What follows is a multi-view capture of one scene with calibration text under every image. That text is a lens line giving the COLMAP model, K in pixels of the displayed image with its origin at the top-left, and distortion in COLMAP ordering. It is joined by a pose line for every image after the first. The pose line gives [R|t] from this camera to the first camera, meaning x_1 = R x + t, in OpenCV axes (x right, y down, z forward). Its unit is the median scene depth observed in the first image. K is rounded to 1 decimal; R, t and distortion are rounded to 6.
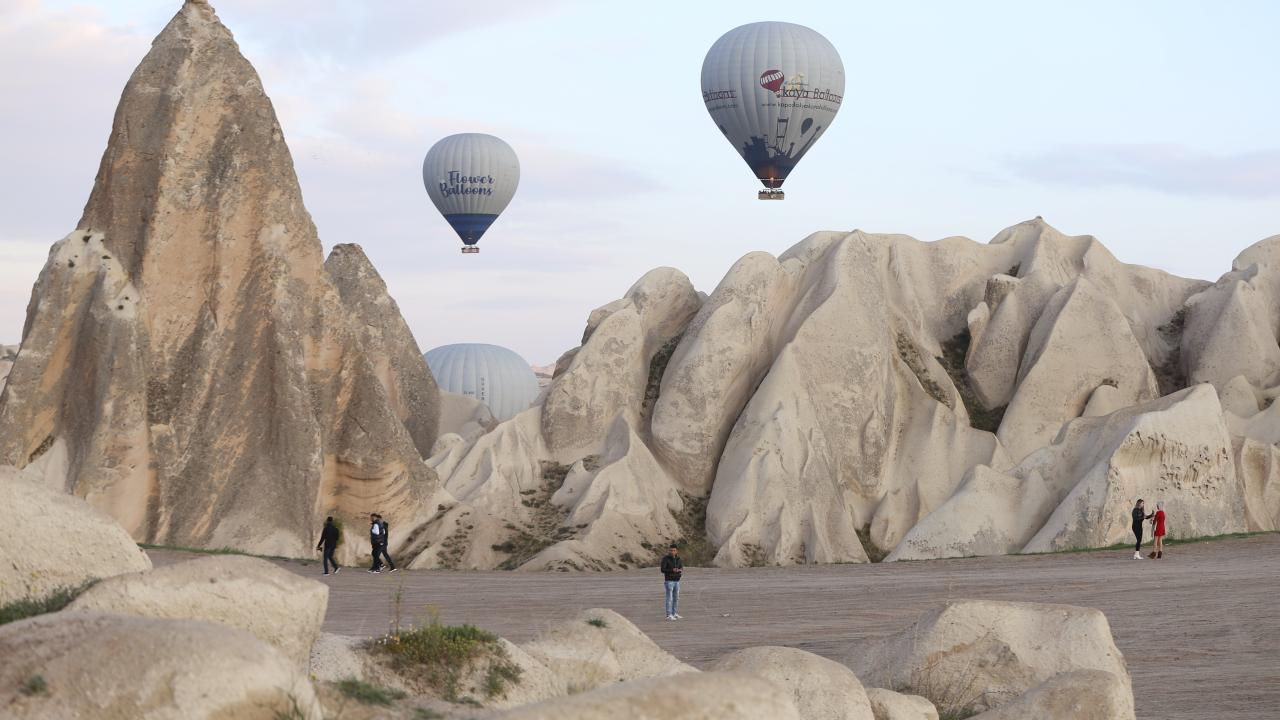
lens RADIAL K [[2554.2, 0, 635.8], [0, 2554.2, 372.3], [0, 0, 1]] dist [-0.393381, 0.000000]
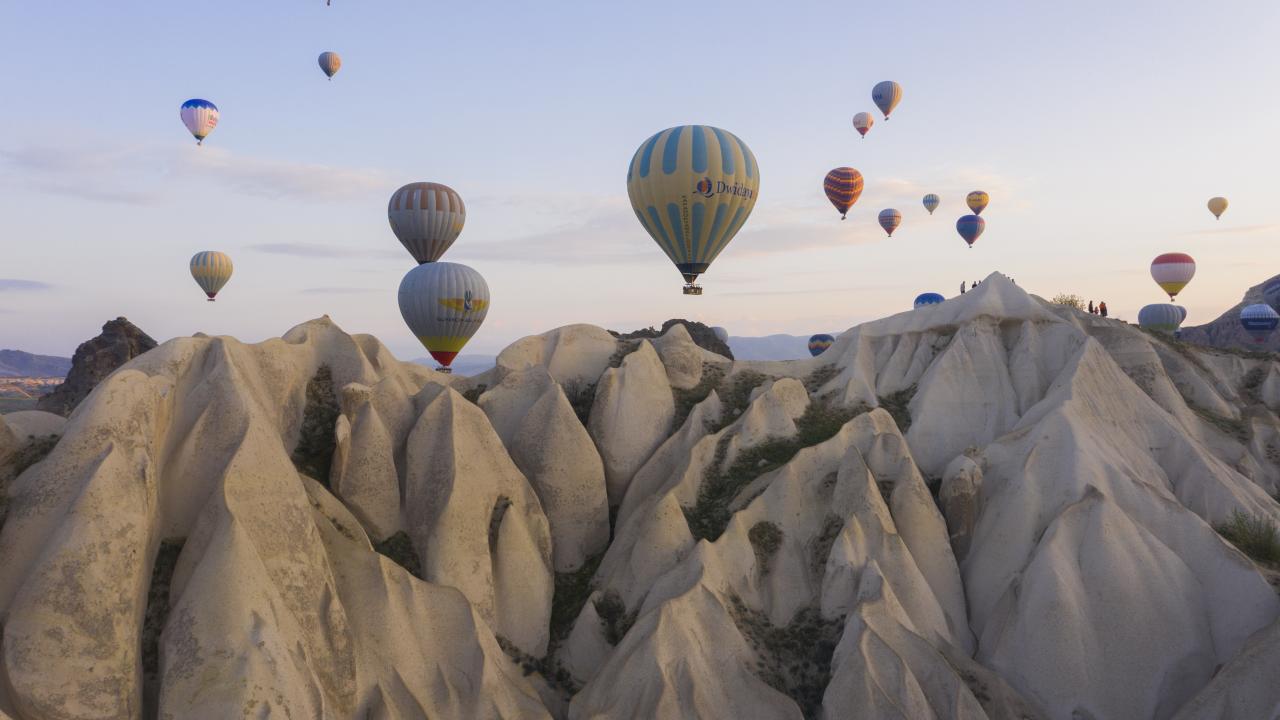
lens RADIAL K [[1018.7, 0, 641.8], [0, 1018.7, 354.2], [0, 0, 1]] dist [-0.020465, 0.010341]
pose [[0.651267, 0.000292, 0.758849, -0.081834], [-0.005819, 0.999972, 0.004609, -0.059890], [-0.758827, -0.007417, 0.651250, 0.785819]]
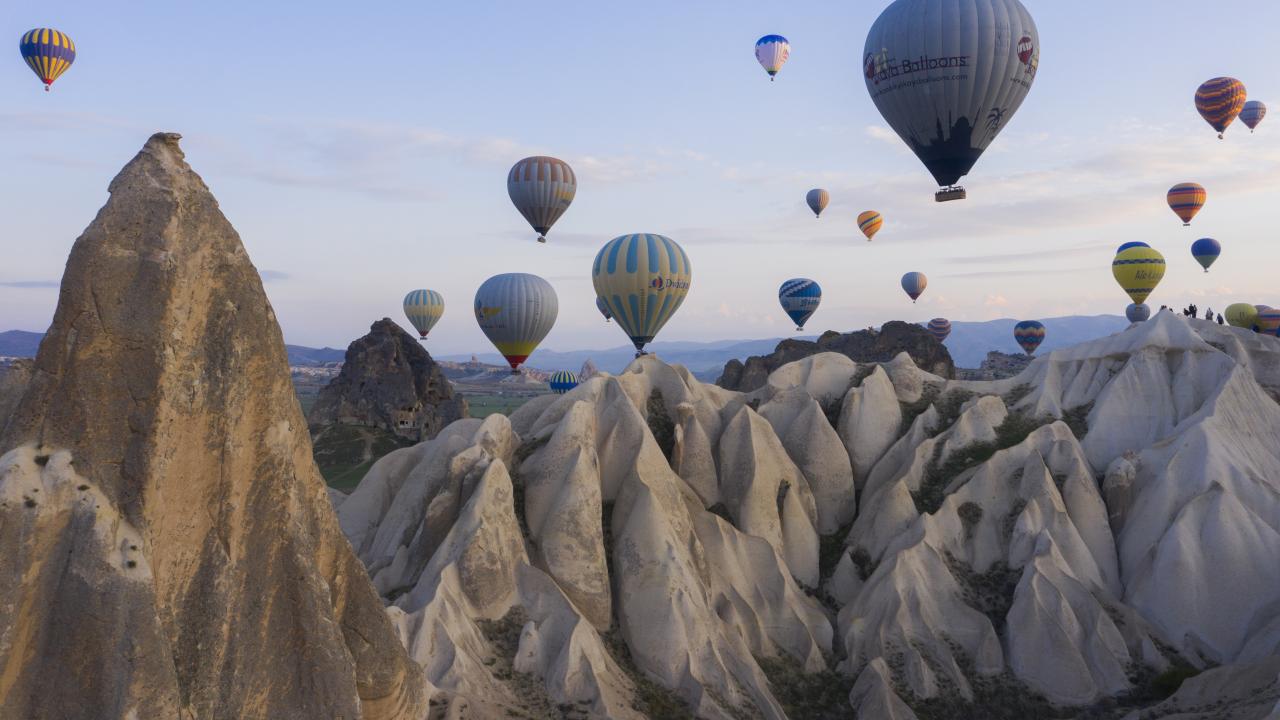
lens RADIAL K [[1052.0, 0, 653.1], [0, 1052.0, 322.3], [0, 0, 1]] dist [-0.016168, -0.005714]
pose [[0.782187, 0.008240, 0.622989, -0.264696], [-0.001129, 0.999930, -0.011808, -0.087891], [-0.623042, 0.008533, 0.782142, 0.649717]]
